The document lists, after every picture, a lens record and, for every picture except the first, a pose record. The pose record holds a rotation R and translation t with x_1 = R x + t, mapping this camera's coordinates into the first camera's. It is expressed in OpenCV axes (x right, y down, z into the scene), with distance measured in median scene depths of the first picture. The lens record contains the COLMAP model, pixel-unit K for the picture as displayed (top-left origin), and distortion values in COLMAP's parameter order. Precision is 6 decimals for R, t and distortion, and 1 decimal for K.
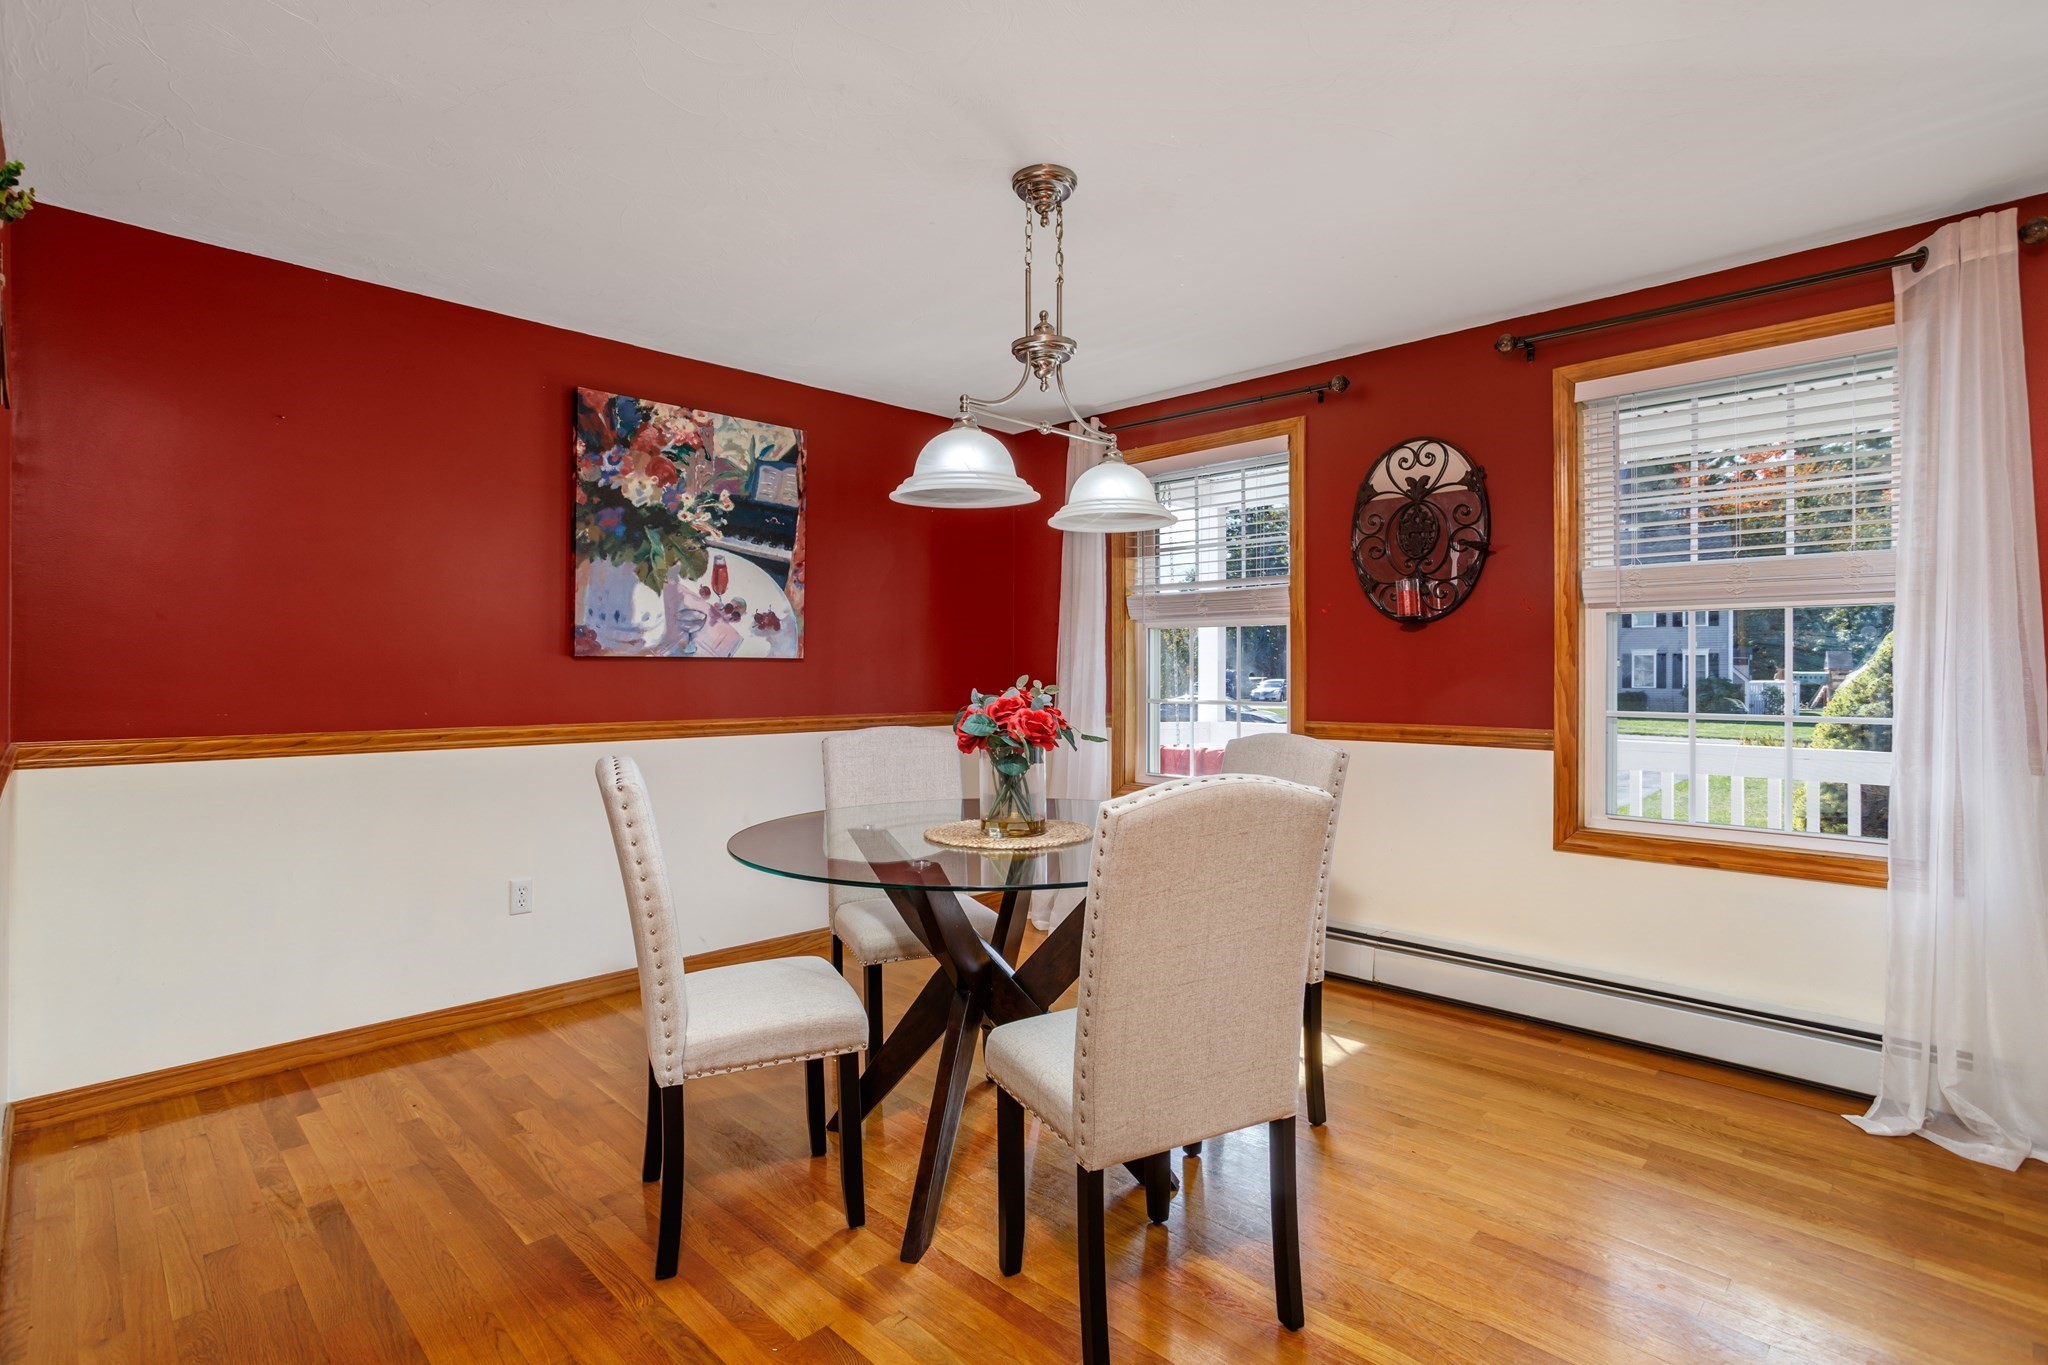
lens RADIAL K [[999.1, 0, 1025.2], [0, 999.1, 682.4], [0, 0, 1]] dist [-0.022119, 0.012363]
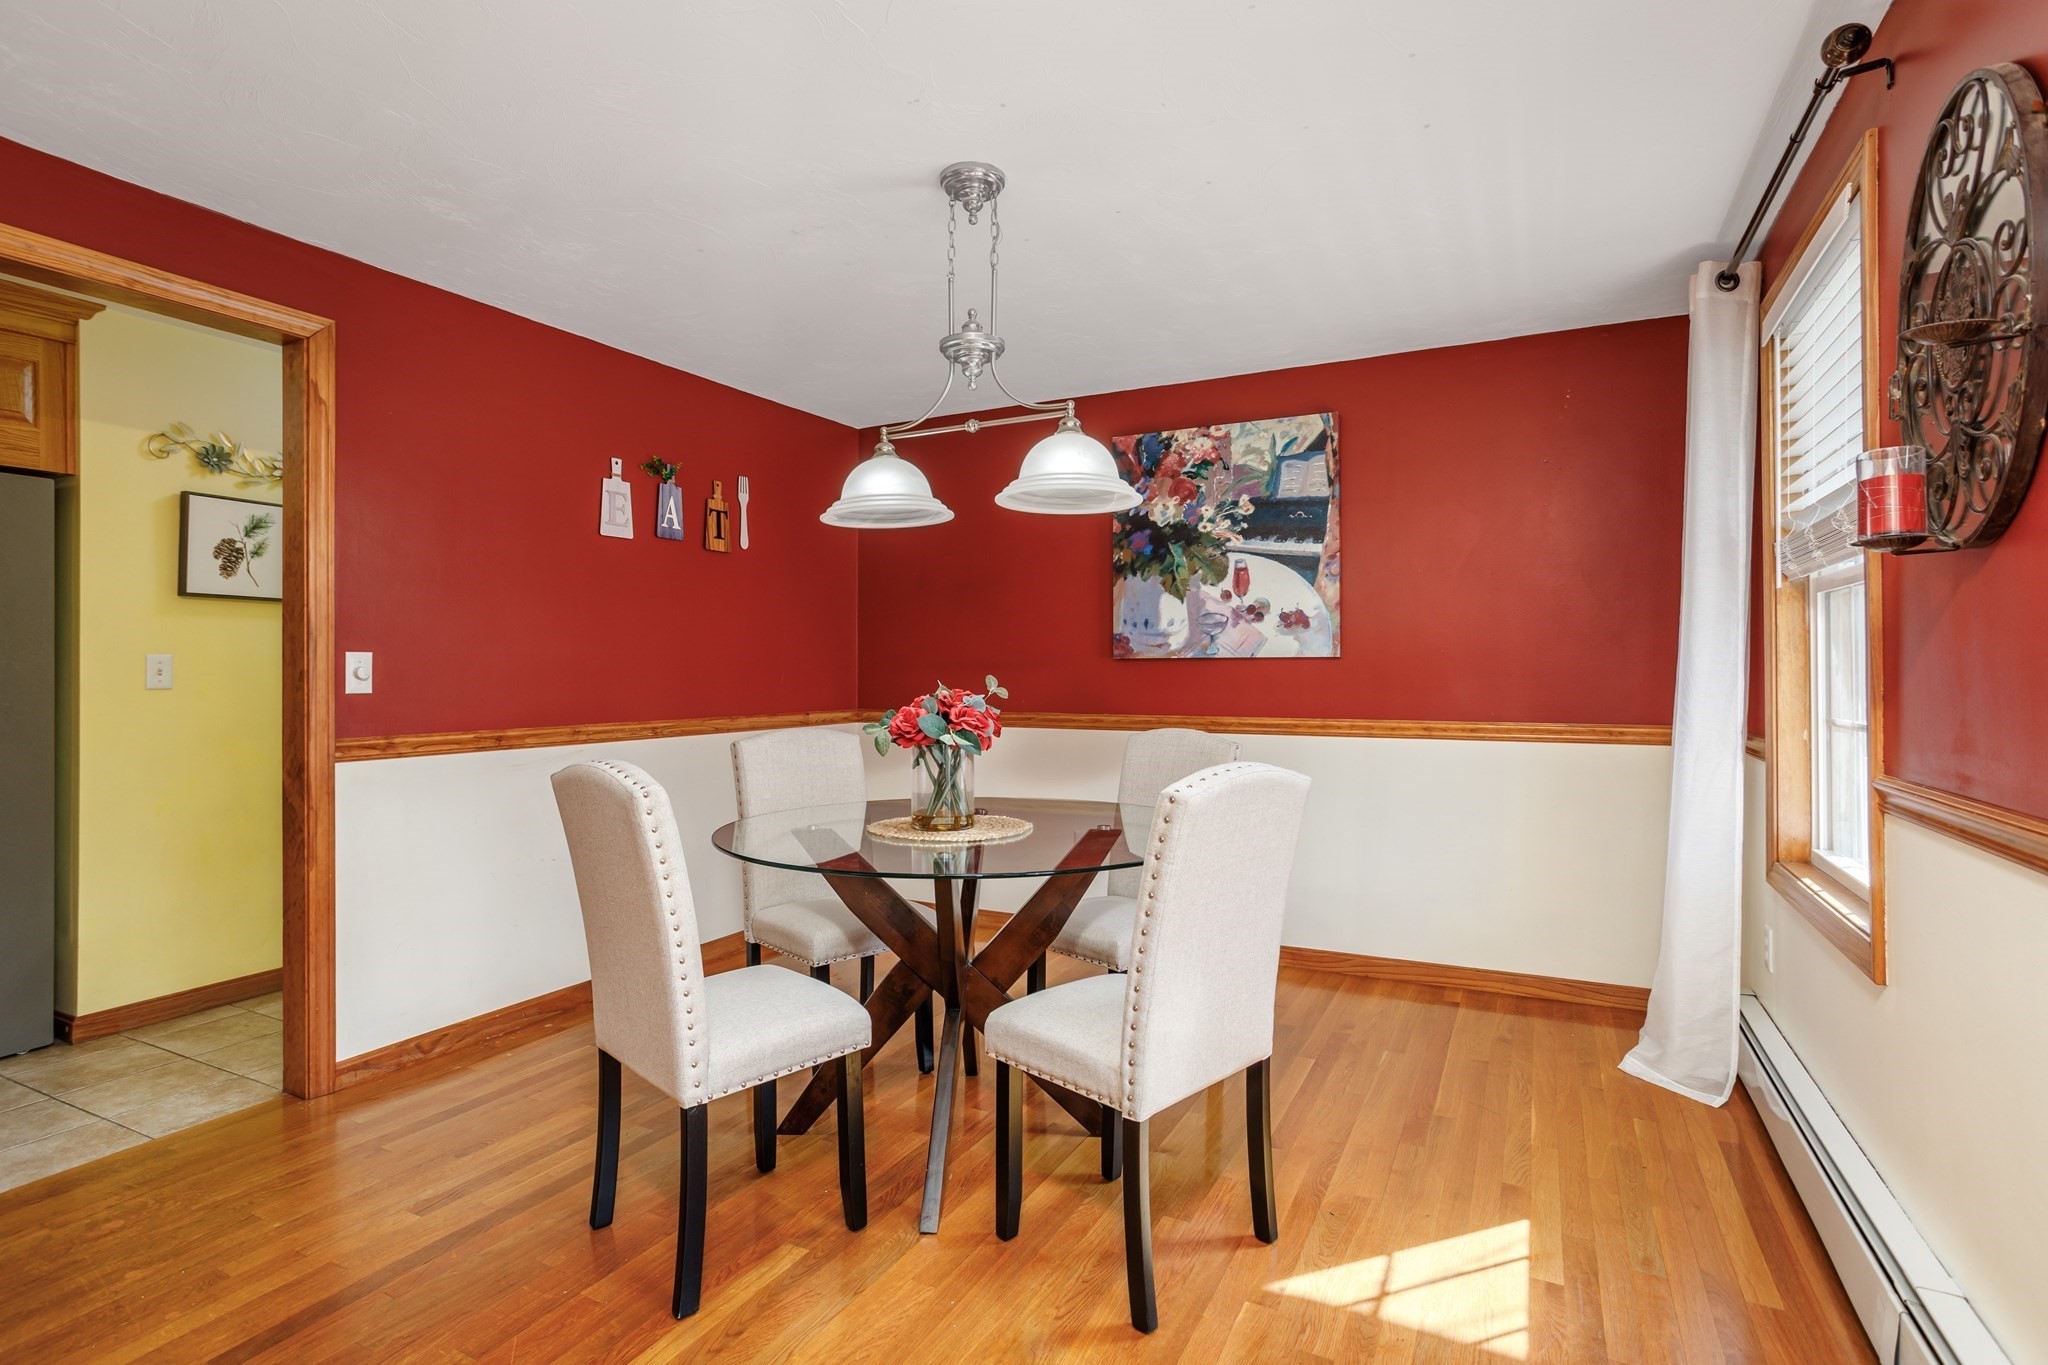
lens RADIAL K [[999.1, 0, 1023.0], [0, 999.1, 679.5], [0, 0, 1]] dist [-0.022119, 0.012363]
pose [[0.313646, 0.000383, -0.949540, 0.608106], [-0.013519, 0.999900, -0.004063, 0.004853], [0.949444, 0.014112, 0.313620, 0.466283]]
